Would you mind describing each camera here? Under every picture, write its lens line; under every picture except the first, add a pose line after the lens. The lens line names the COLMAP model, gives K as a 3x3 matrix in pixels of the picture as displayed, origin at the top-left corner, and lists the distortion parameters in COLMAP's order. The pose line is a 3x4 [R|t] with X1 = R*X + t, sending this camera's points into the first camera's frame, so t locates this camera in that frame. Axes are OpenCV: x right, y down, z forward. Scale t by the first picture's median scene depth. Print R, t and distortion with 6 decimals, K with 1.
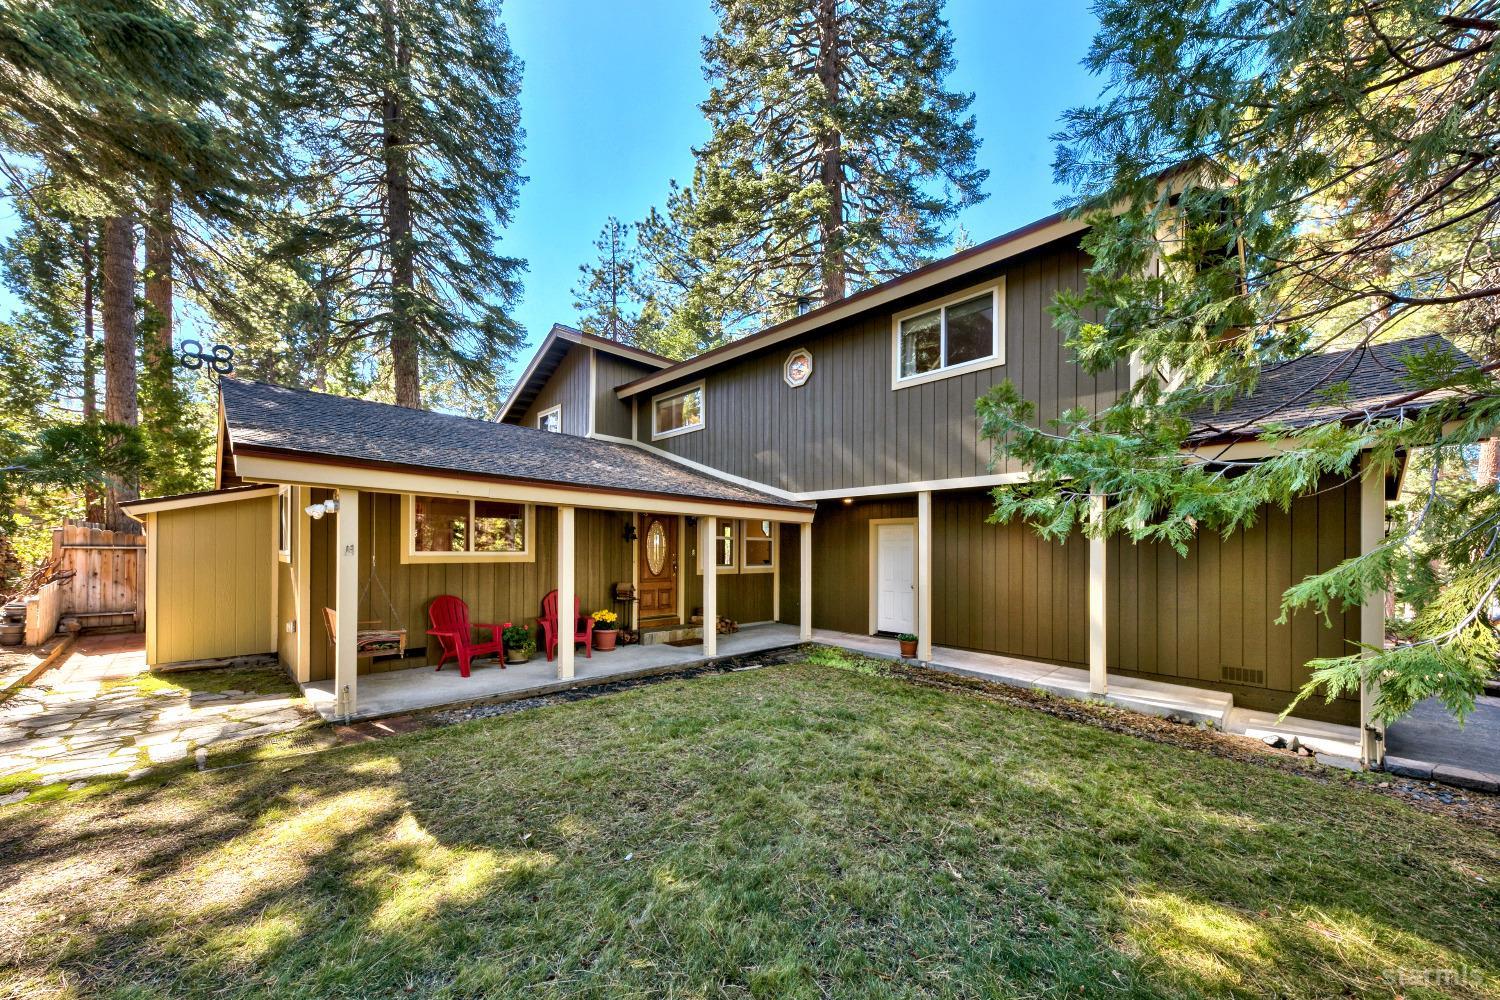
lens RADIAL K [[517.1, 0, 753.4], [0, 517.1, 534.9], [0, 0, 1]] dist [0.009207, -0.002561]
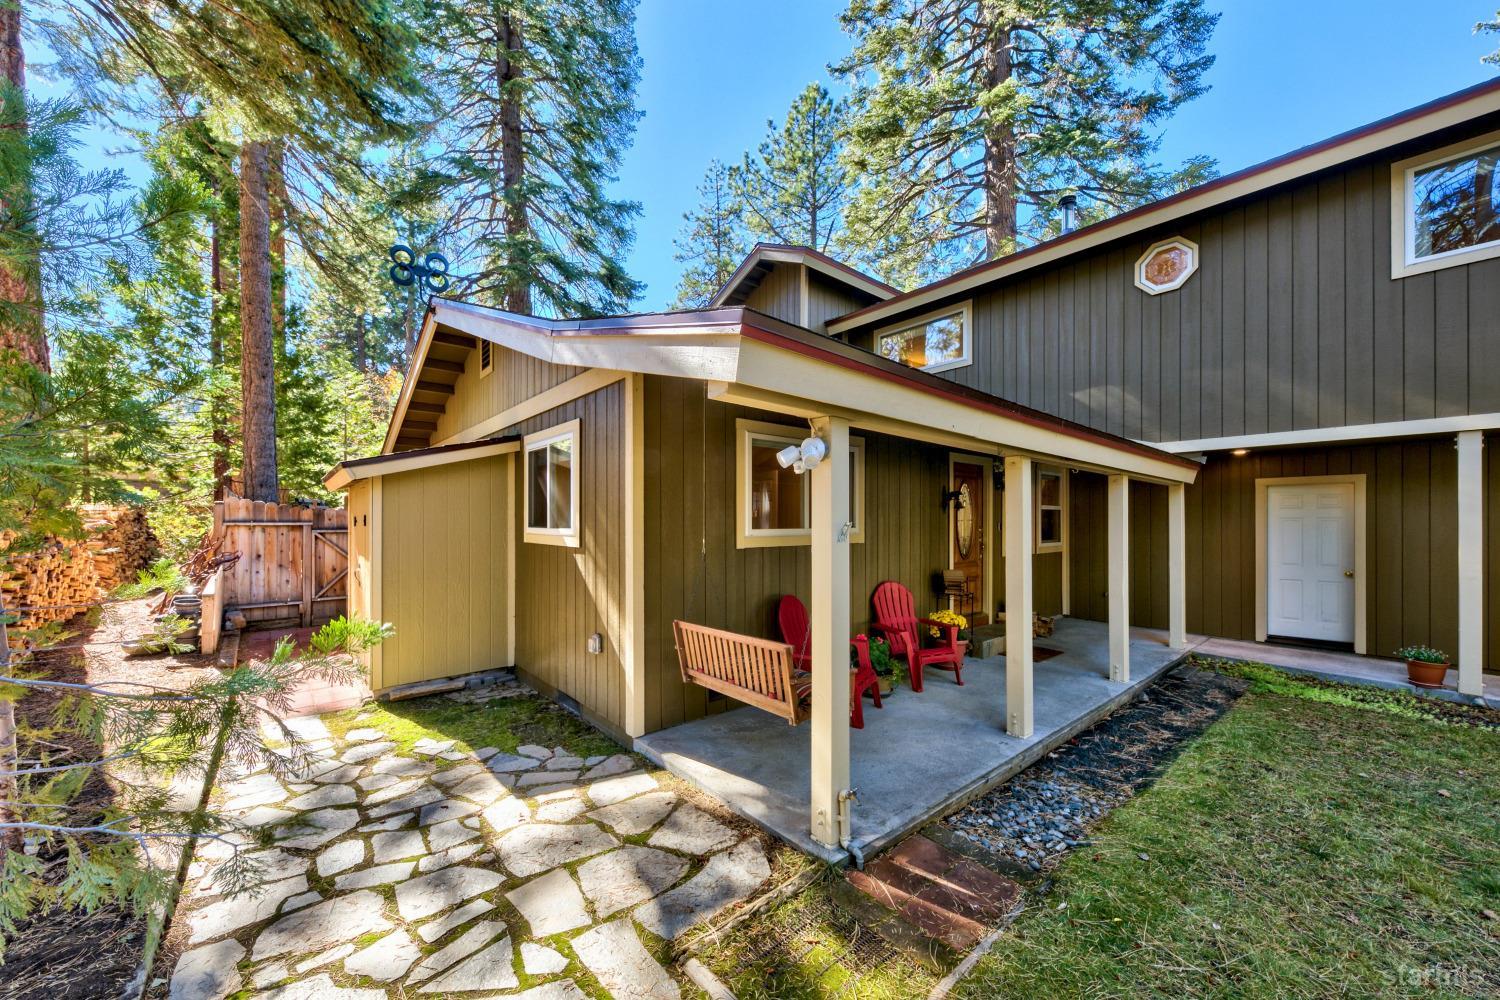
lens RADIAL K [[524.8, 0, 756.6], [0, 524.8, 503.4], [0, 0, 1]] dist [0.007672, -0.003012]
pose [[0.997168, -0.008269, -0.074752, -0.256937], [0.008170, 0.999965, -0.001622, -0.000040], [0.074763, 0.001007, 0.997201, 0.142229]]
